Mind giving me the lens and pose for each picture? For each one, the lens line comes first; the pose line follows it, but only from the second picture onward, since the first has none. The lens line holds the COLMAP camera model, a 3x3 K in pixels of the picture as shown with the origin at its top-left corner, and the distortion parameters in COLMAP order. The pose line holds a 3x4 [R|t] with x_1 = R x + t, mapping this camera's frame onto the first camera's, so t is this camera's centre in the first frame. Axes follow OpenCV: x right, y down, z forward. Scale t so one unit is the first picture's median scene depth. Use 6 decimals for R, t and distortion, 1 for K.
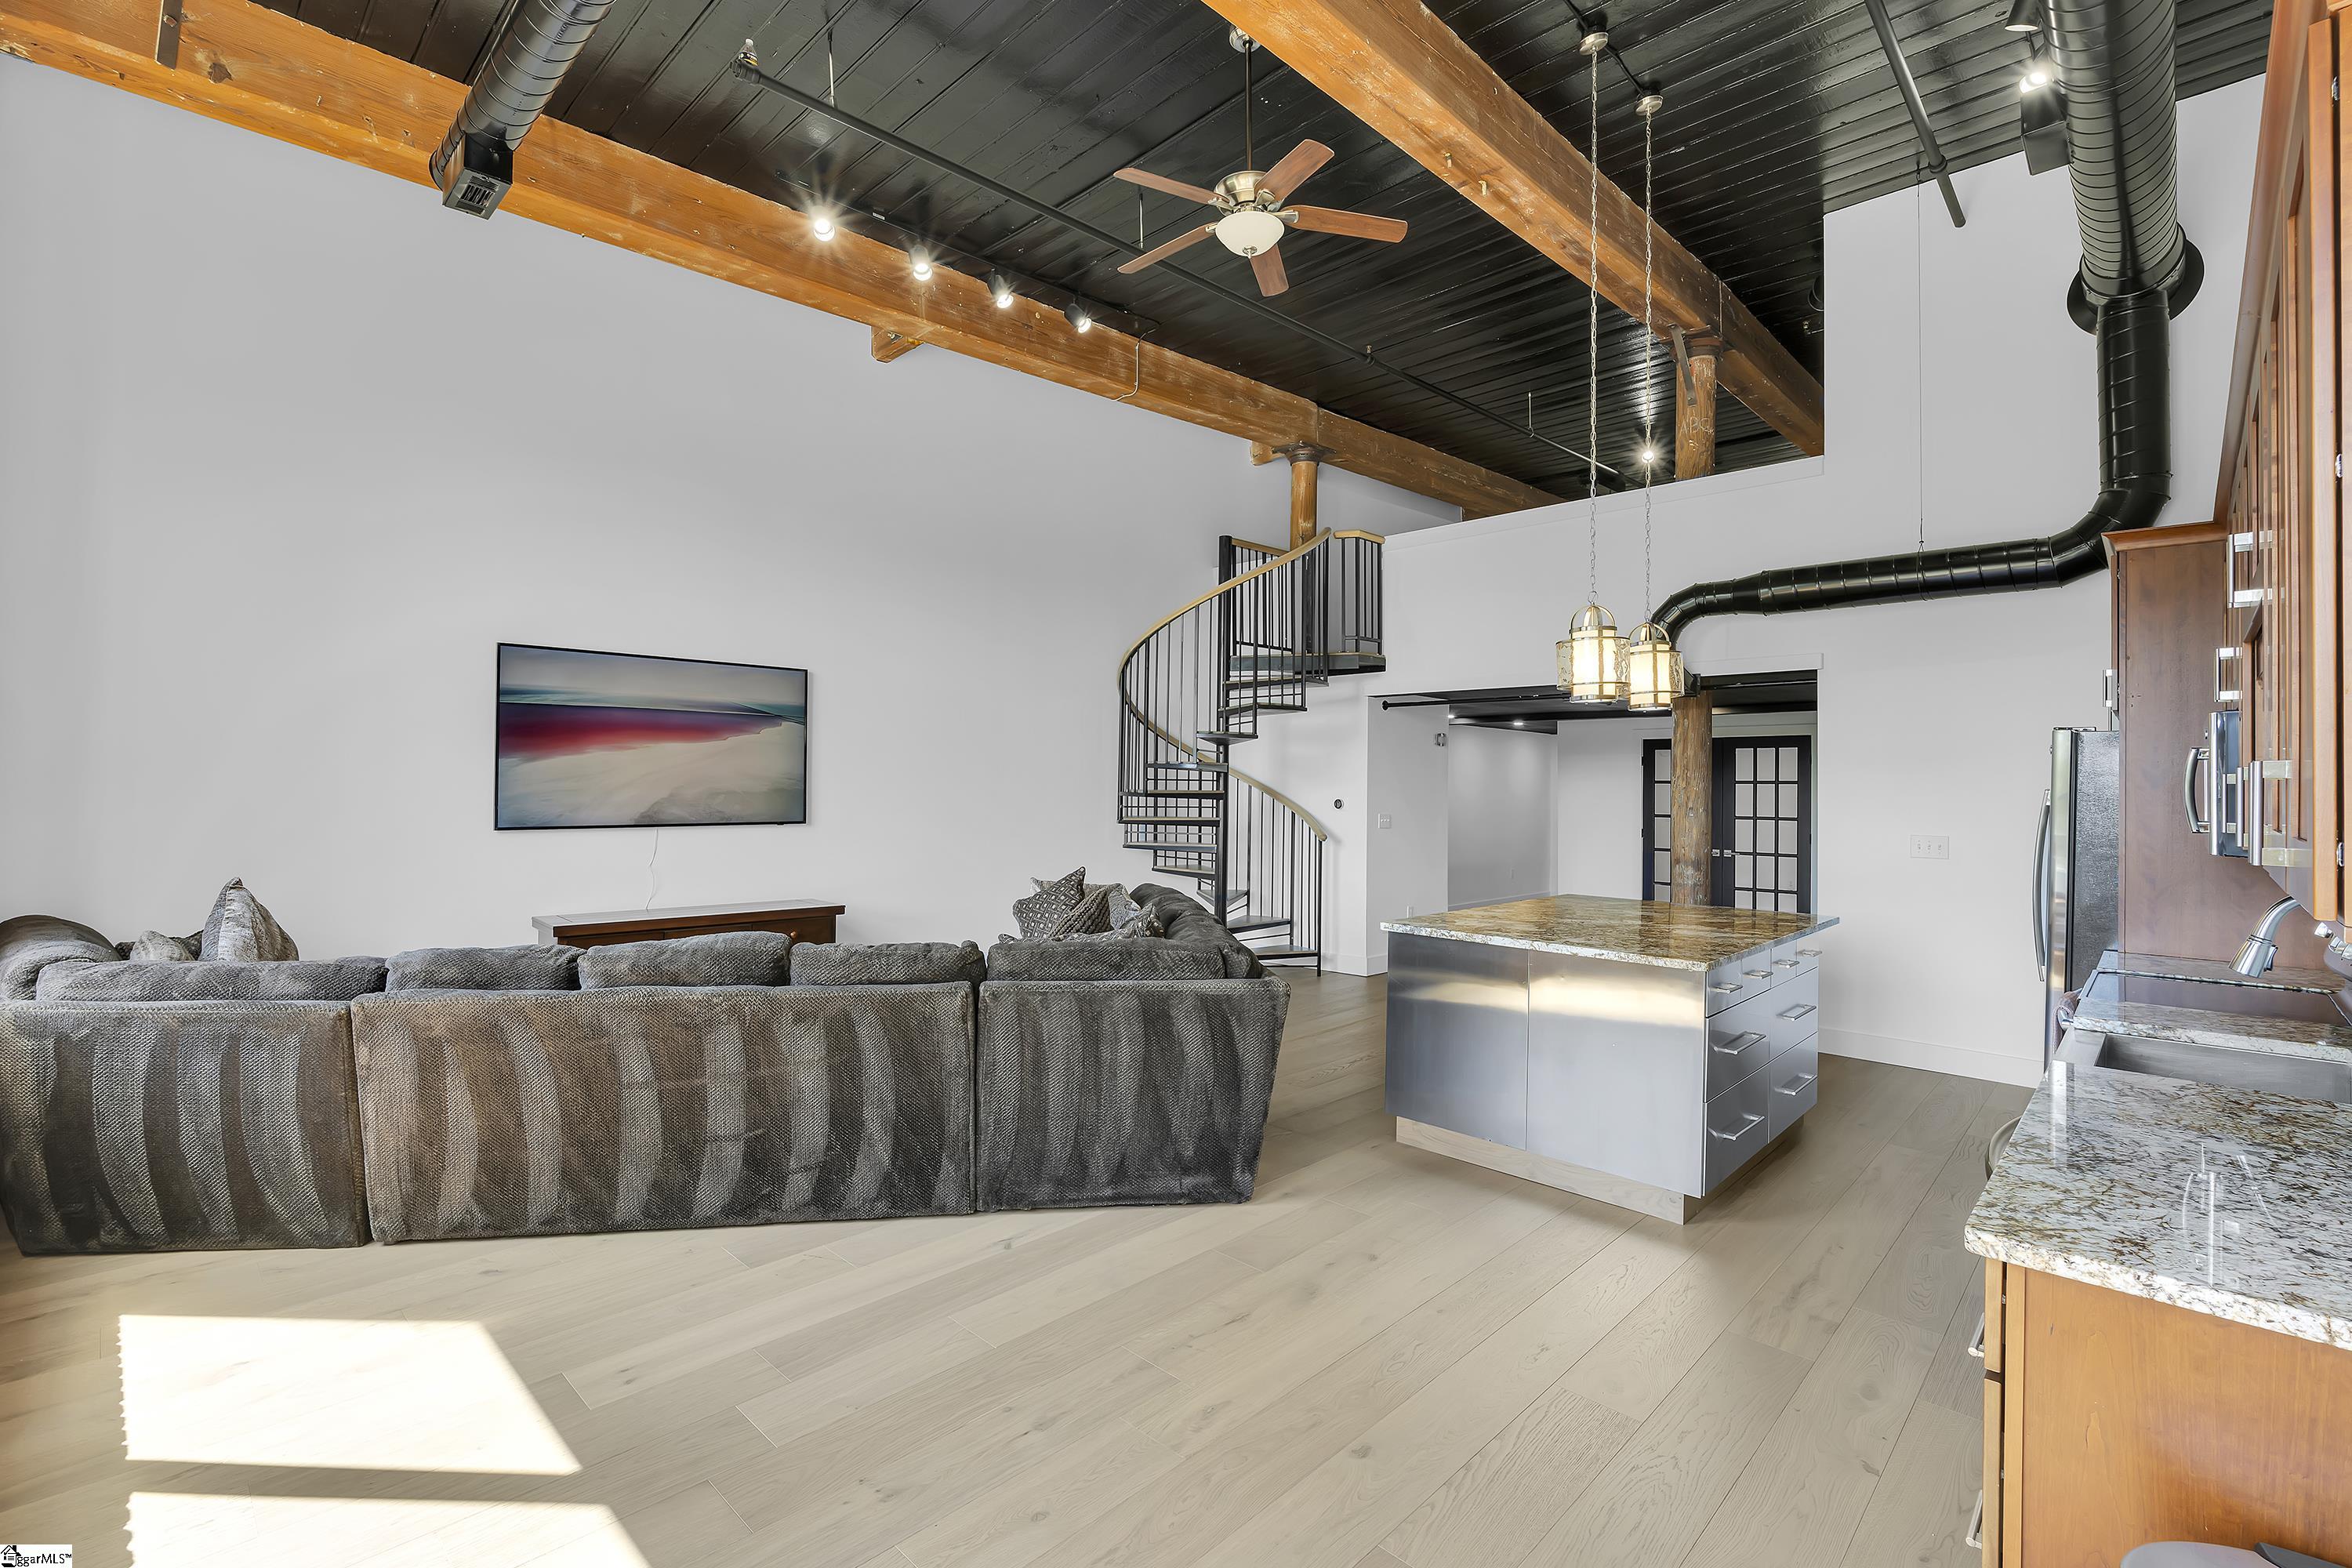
lens RADIAL K [[1055.6, 0, 1169.6], [0, 1055.6, 807.8], [0, 0, 1]] dist [0.000957, 0.000108]
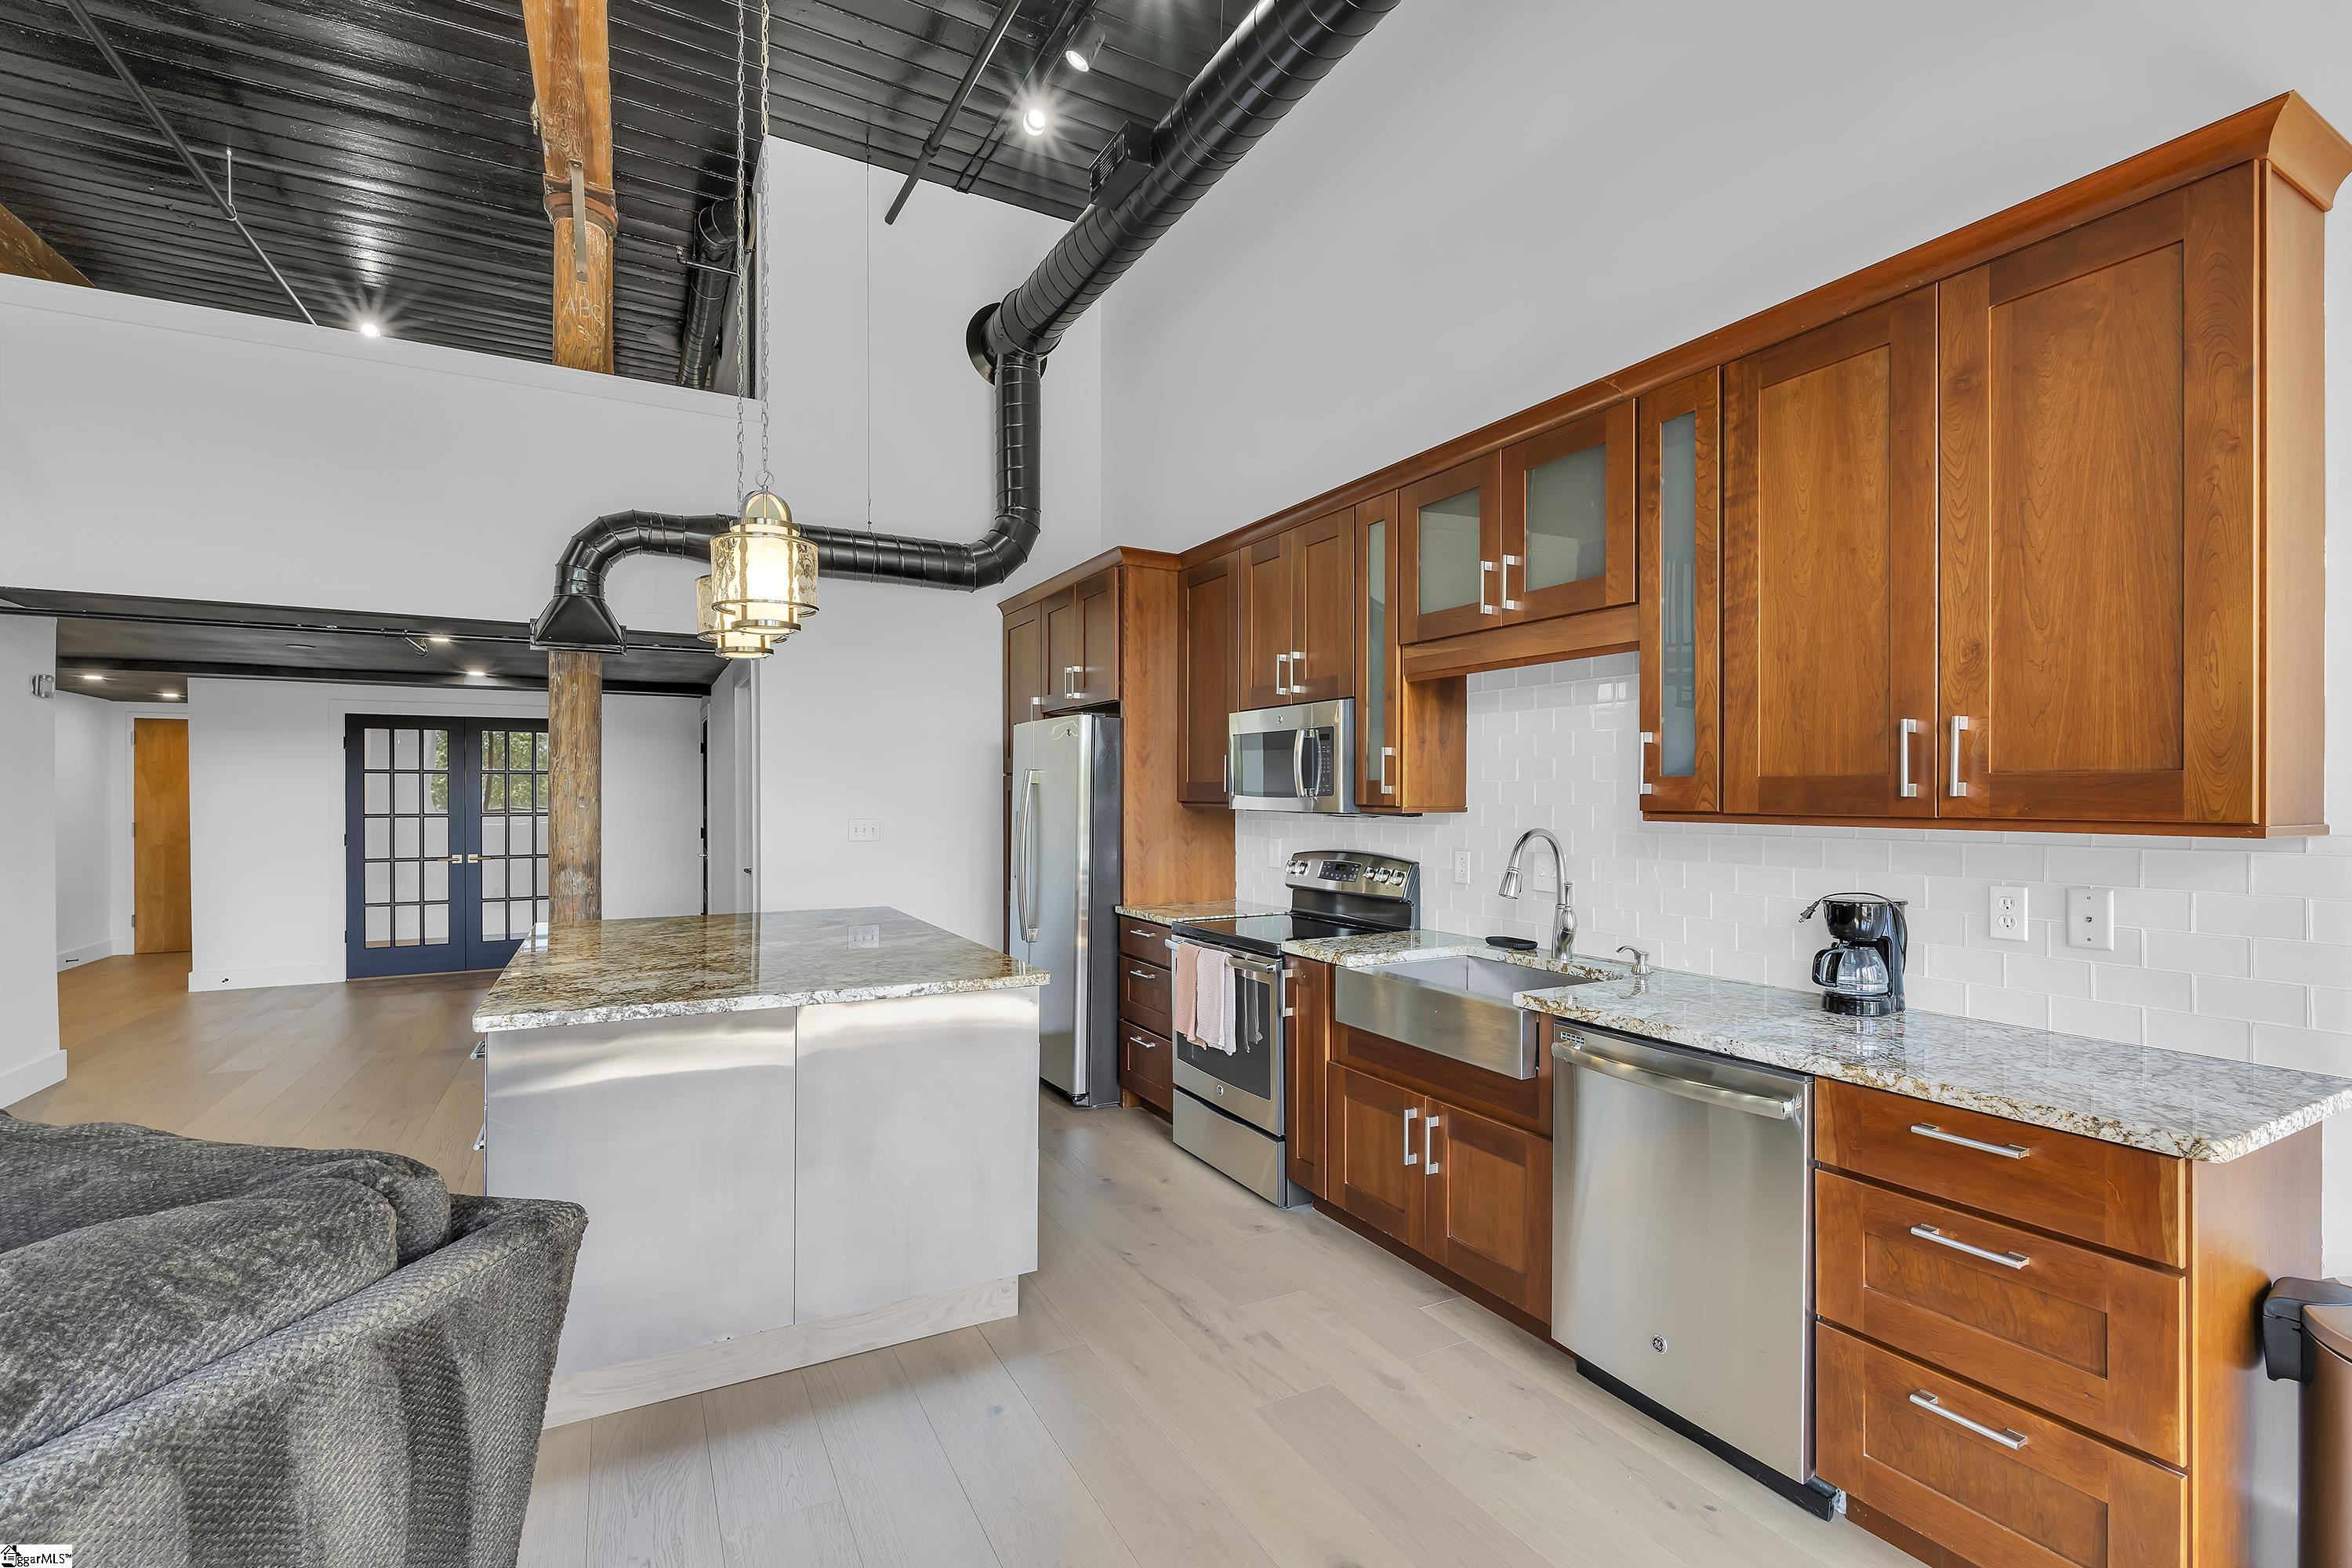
lens RADIAL K [[1064.7, 0, 1173.8], [0, 1064.7, 768.5], [0, 0, 1]] dist [0.036381, 0.000047]
pose [[0.284613, 0.004294, 0.958633, -0.153305], [0.026451, 0.999574, -0.012330, -0.000772], [-0.958277, 0.028866, 0.284378, 0.399129]]
